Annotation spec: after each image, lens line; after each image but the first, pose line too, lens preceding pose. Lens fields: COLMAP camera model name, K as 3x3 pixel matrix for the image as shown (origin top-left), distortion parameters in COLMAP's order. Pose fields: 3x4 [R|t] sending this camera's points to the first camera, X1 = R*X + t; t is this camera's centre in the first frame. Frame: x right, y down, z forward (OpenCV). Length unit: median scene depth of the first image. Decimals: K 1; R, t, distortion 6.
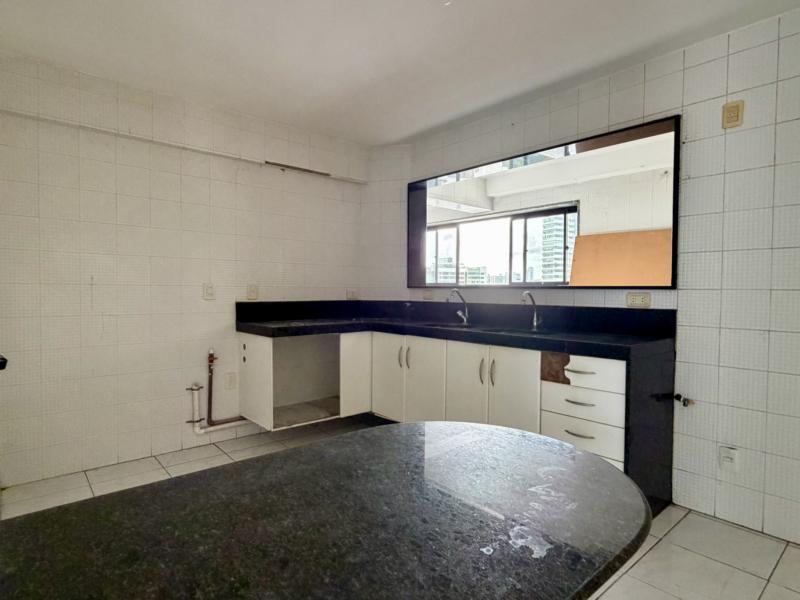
lens RADIAL K [[448.1, 0, 399.0], [0, 448.1, 302.1], [0, 0, 1]] dist [0.002132, 0.001053]
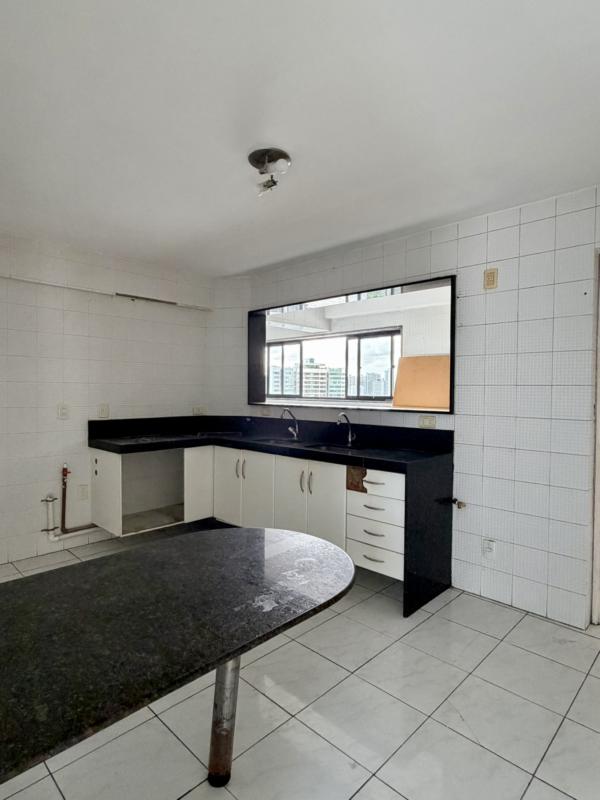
lens RADIAL K [[448.1, 0, 300.0], [0, 448.1, 400.0], [0, 0, 1]] dist [0.002132, 0.001053]
pose [[0.996429, -0.001004, 0.084428, 0.067167], [0.001376, 0.999990, -0.004342, -0.048204], [-0.084423, 0.004442, 0.996420, -0.154893]]
